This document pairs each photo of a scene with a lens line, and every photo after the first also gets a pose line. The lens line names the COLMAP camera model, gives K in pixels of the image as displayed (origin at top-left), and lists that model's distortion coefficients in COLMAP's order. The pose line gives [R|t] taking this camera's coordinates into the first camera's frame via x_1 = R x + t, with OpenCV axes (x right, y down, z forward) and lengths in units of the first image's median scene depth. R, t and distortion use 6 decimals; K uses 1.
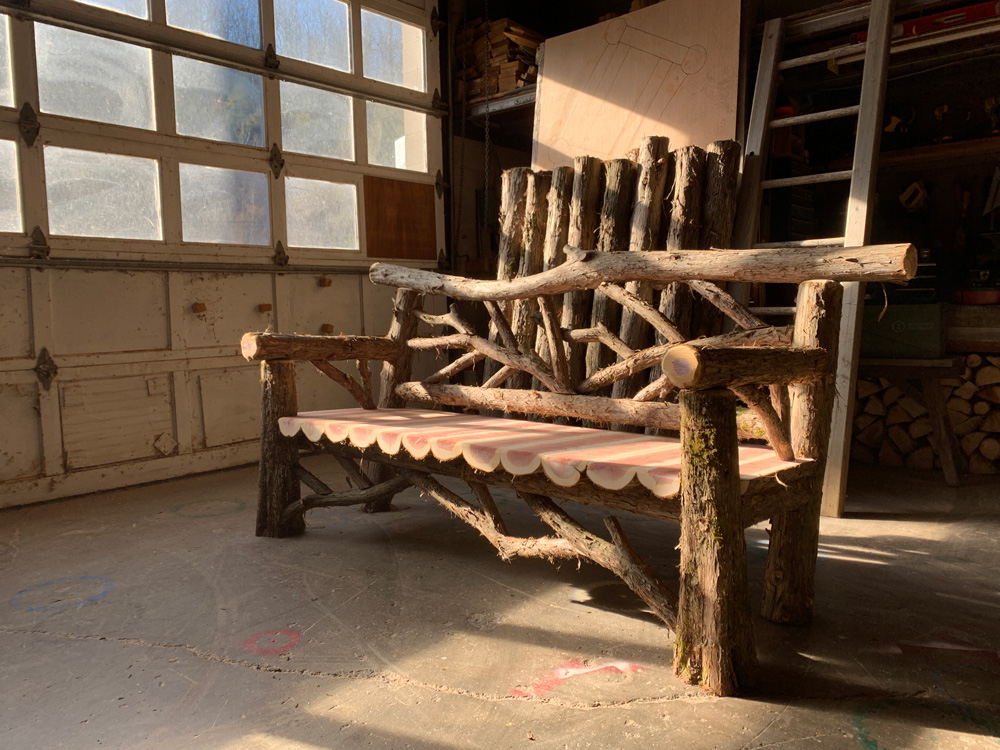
lens RADIAL K [[759.0, 0, 500.8], [0, 759.0, 371.3], [0, 0, 1]] dist [0.008548, -0.007666]
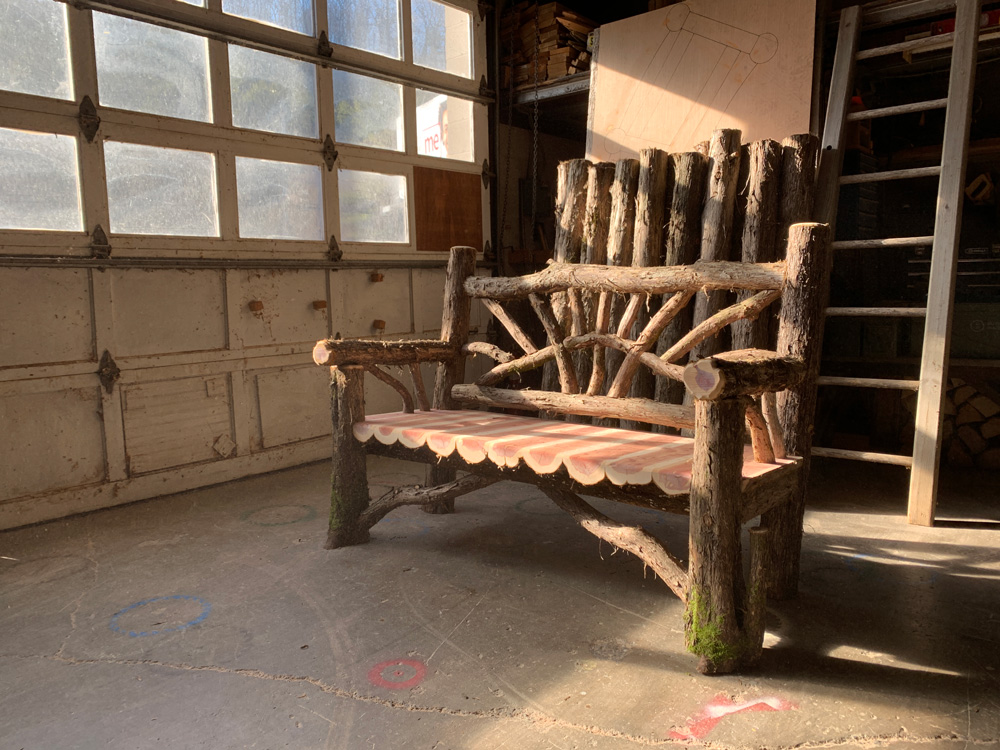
lens RADIAL K [[759.0, 0, 500.8], [0, 759.0, 371.3], [0, 0, 1]] dist [0.008548, -0.007666]
pose [[0.999995, -0.000358, 0.003036, -0.088001], [0.000274, 0.999622, 0.027491, -0.027068], [-0.003045, -0.027490, 0.999617, 0.024428]]
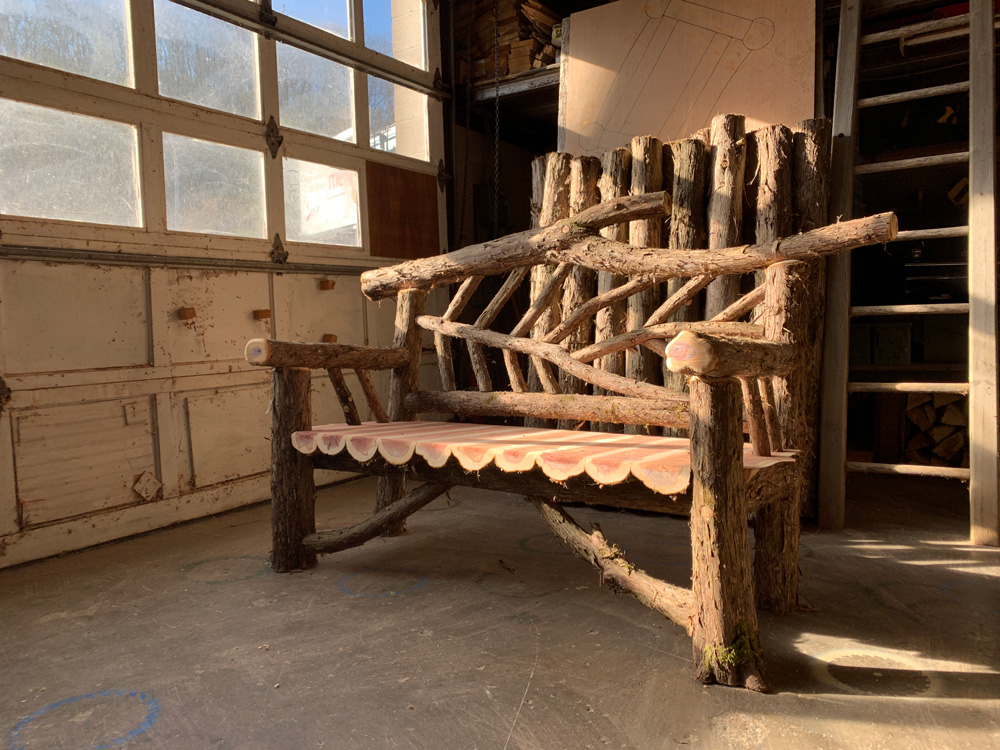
lens RADIAL K [[759.0, 0, 500.8], [0, 759.0, 371.3], [0, 0, 1]] dist [0.008548, -0.007666]
pose [[0.991372, -0.016491, 0.130037, -0.178324], [0.019824, 0.999506, -0.024380, 0.003376], [-0.129571, 0.026748, 0.991209, 0.170520]]
